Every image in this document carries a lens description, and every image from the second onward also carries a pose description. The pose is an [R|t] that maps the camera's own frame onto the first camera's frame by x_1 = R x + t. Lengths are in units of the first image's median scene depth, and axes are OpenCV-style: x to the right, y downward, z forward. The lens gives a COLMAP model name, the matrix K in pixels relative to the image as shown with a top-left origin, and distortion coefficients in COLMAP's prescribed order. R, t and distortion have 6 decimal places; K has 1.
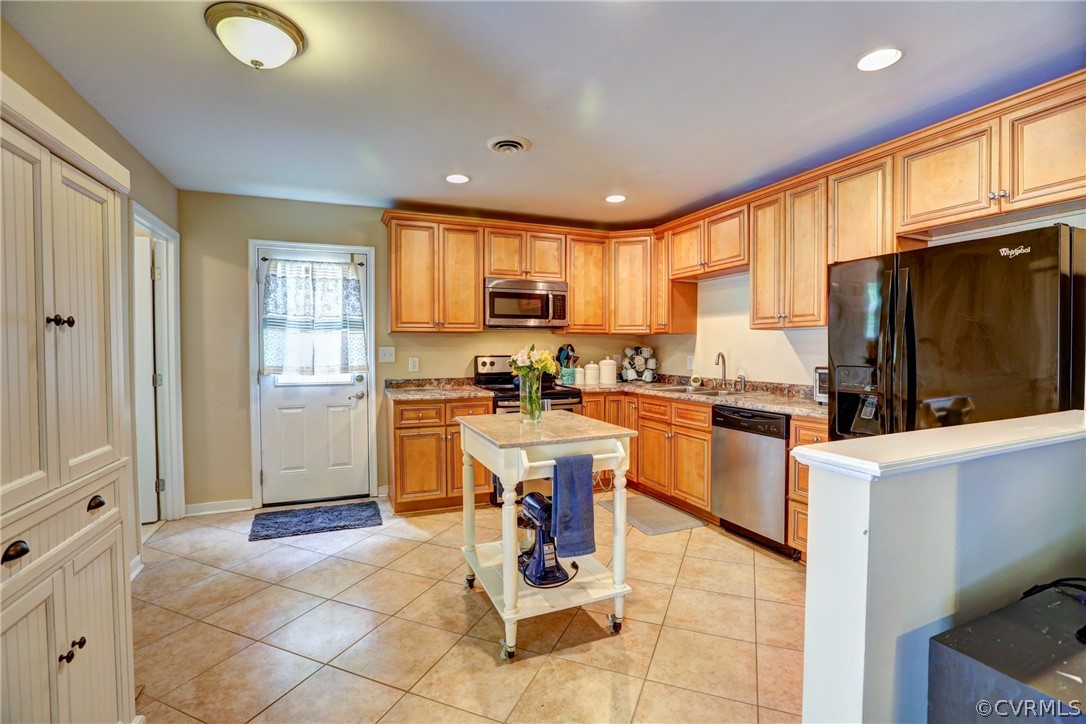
lens RADIAL K [[491.9, 0, 547.5], [0, 491.9, 359.3], [0, 0, 1]] dist [-0.049279, 0.015651]
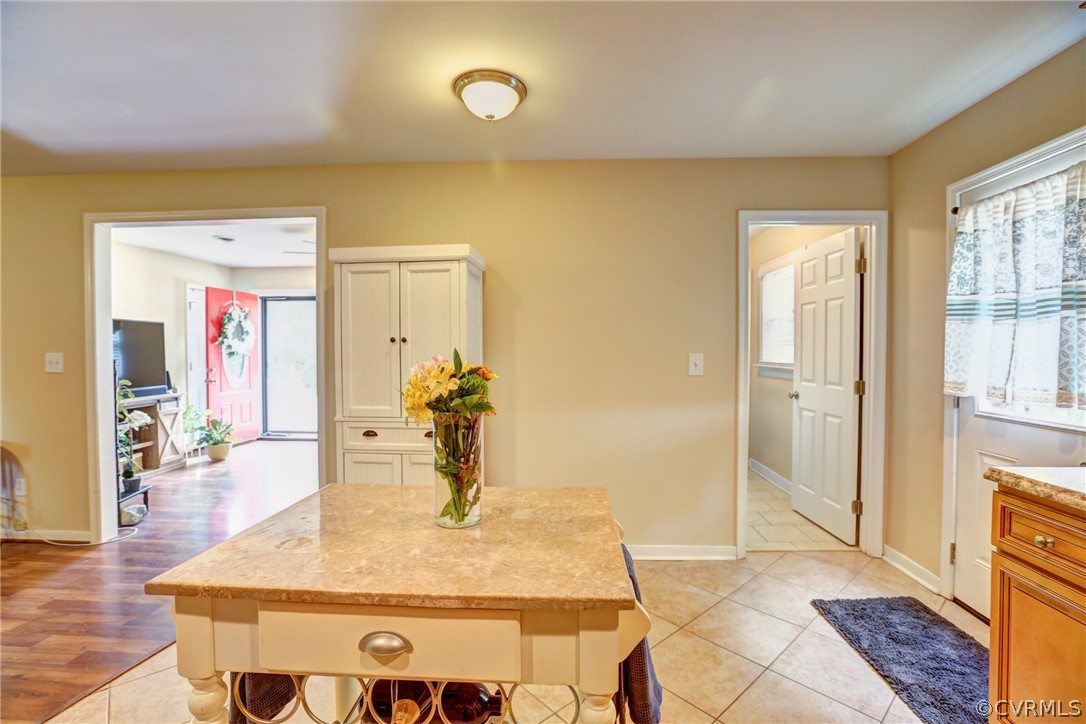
lens RADIAL K [[491.9, 0, 544.8], [0, 491.9, 359.2], [0, 0, 1]] dist [-0.049279, 0.015651]
pose [[-0.439978, 0.020478, -0.897775, 0.195902], [-0.018615, 0.999317, 0.031917, -0.021901], [0.897816, 0.030755, -0.439296, 0.745195]]
